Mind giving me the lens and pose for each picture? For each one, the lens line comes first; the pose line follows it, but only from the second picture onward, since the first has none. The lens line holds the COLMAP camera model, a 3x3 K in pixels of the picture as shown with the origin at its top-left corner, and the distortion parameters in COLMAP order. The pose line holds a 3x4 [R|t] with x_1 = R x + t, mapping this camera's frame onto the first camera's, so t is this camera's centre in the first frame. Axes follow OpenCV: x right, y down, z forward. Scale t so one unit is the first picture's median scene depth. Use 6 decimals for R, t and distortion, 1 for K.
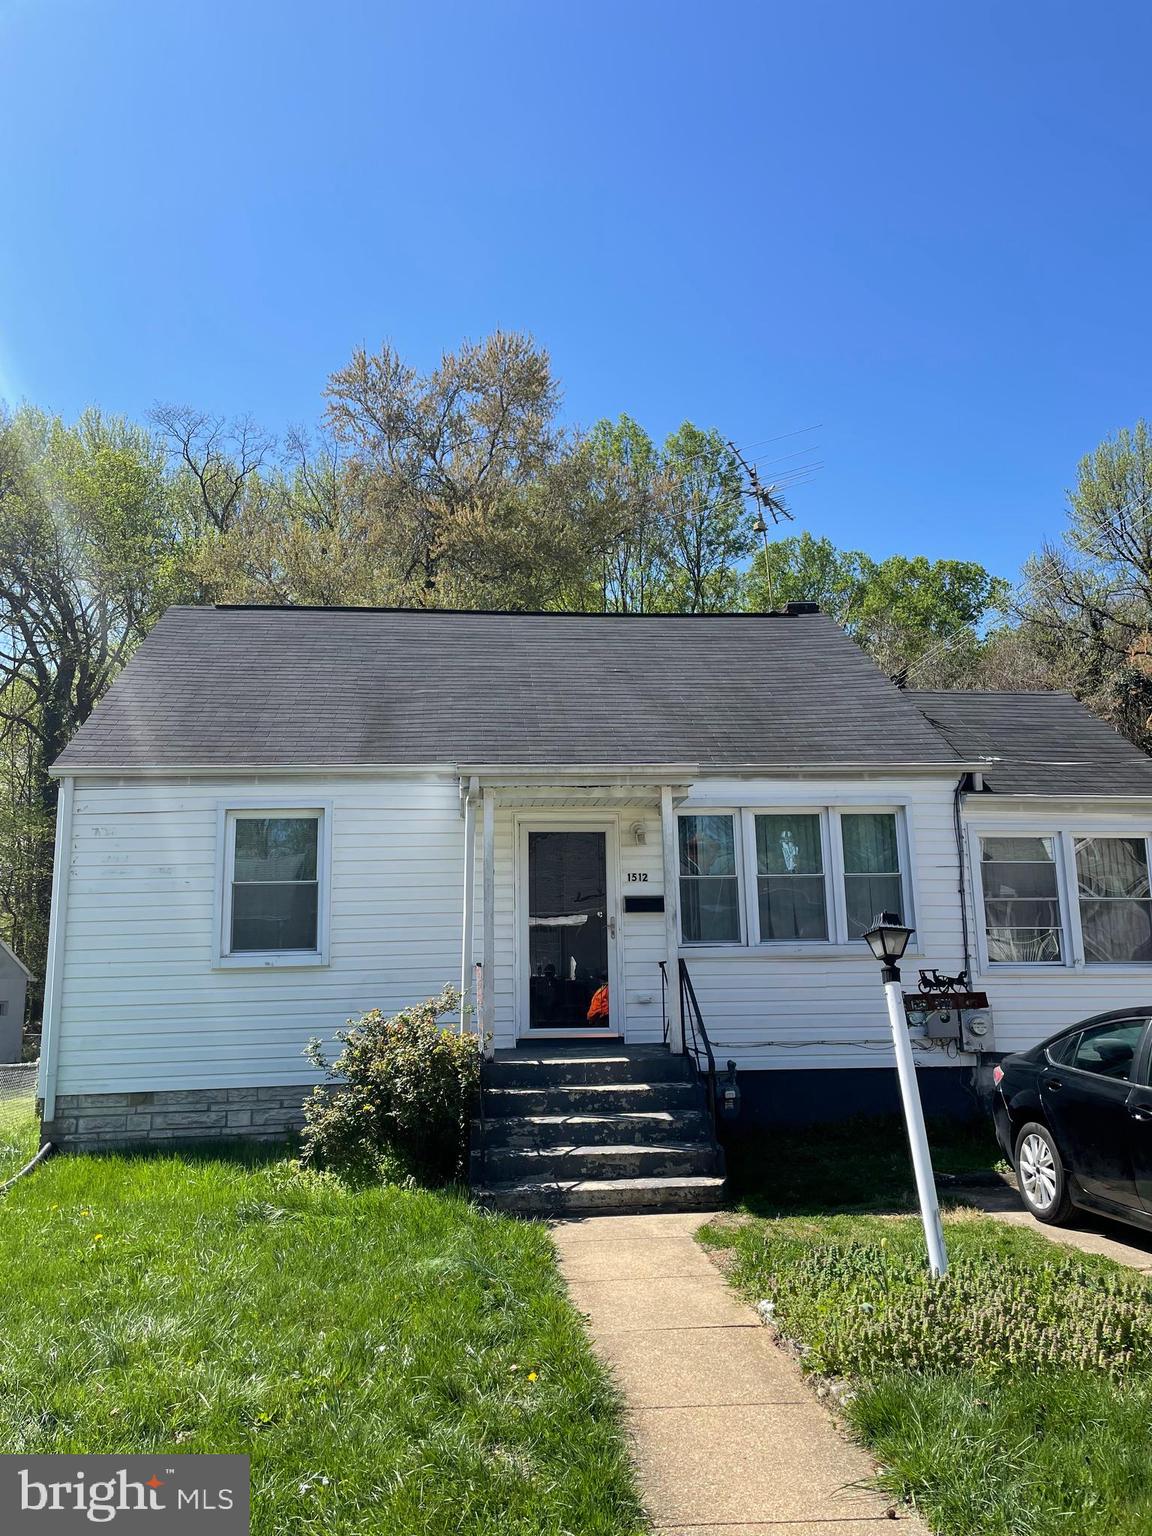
lens RADIAL K [[1167.1, 0, 576.0], [0, 1167.1, 768.0], [0, 0, 1]] dist [0.123726, -0.176087]
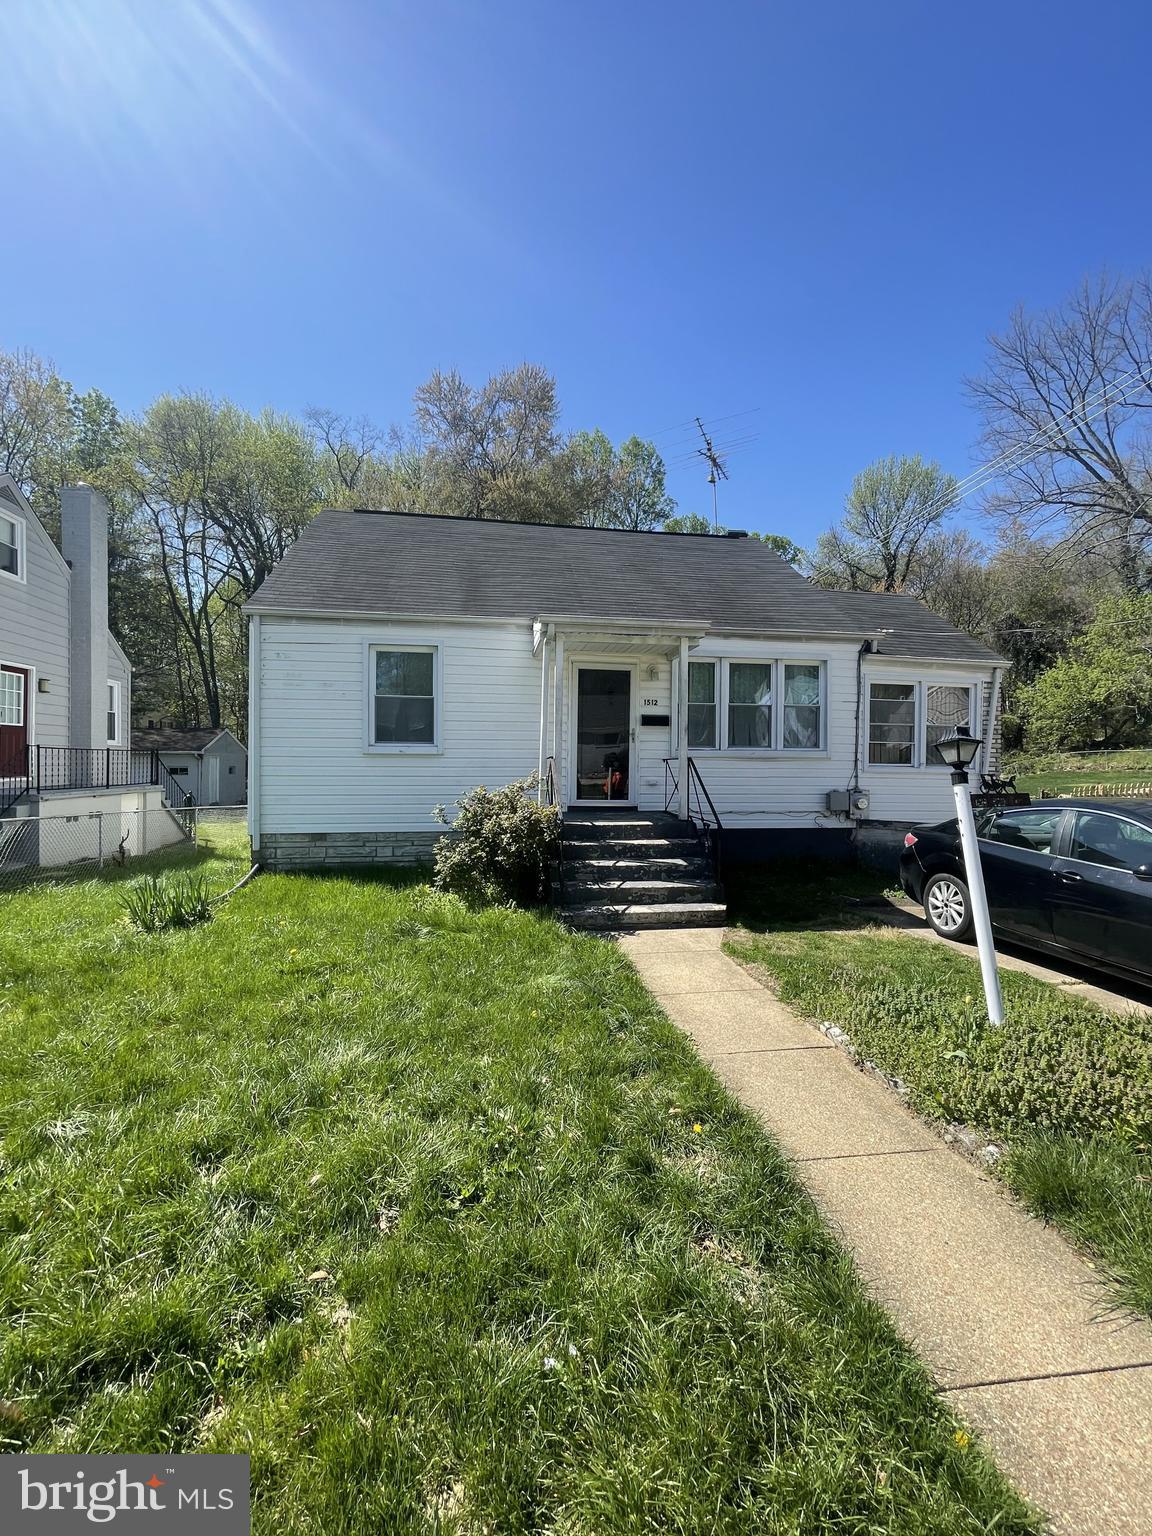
lens RADIAL K [[616.0, 0, 576.0], [0, 616.0, 768.0], [0, 0, 1]] dist [0.000069, -0.000086]
pose [[0.997809, 0.028265, 0.059826, -0.088819], [-0.038800, 0.982343, 0.183021, 0.037435], [-0.053596, -0.184941, 0.981287, 0.231721]]
